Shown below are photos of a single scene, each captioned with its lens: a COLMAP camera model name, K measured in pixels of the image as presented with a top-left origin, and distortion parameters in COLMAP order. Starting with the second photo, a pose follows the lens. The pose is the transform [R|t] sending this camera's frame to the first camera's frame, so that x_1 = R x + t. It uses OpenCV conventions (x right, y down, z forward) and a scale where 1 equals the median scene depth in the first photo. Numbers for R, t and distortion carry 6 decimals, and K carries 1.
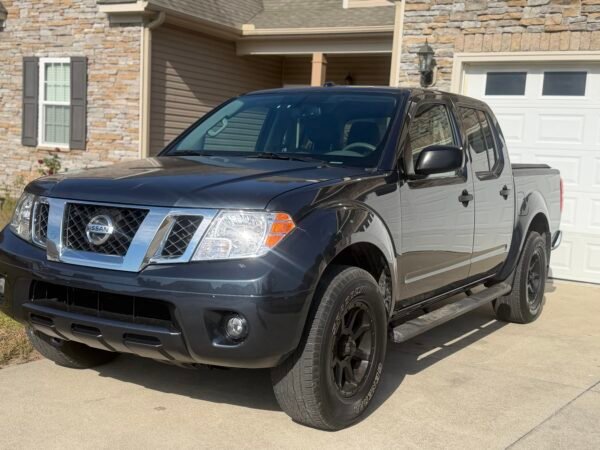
lens RADIAL K [[776.0, 0, 307.1], [0, 776.0, 224.9], [0, 0, 1]] dist [0.194872, -0.459773]
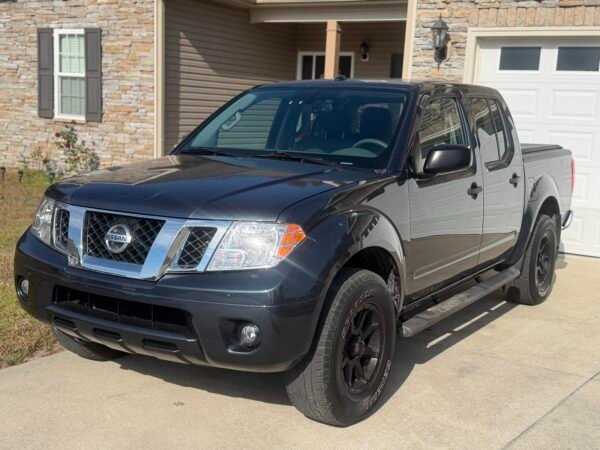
lens RADIAL K [[777.4, 0, 313.6], [0, 777.4, 226.0], [0, 0, 1]] dist [0.187755, -0.432350]
pose [[0.999896, -0.005193, -0.013439, 0.007278], [0.005942, 0.998399, 0.056242, -0.053842], [0.013126, -0.056316, 0.998327, -0.028636]]
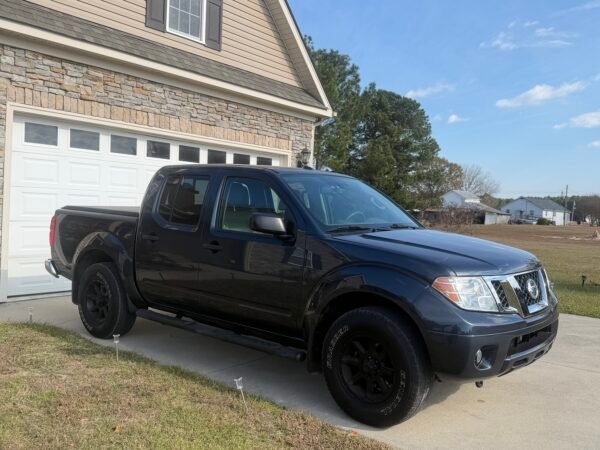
lens RADIAL K [[578.0, 0, 307.1], [0, 578.0, 223.9], [0, 0, 1]] dist [0.016215, -0.001582]
pose [[0.146798, -0.081335, 0.985817, -1.161615], [0.053439, 0.995810, 0.074202, -0.186499], [-0.987722, 0.041788, 0.150530, 1.012520]]
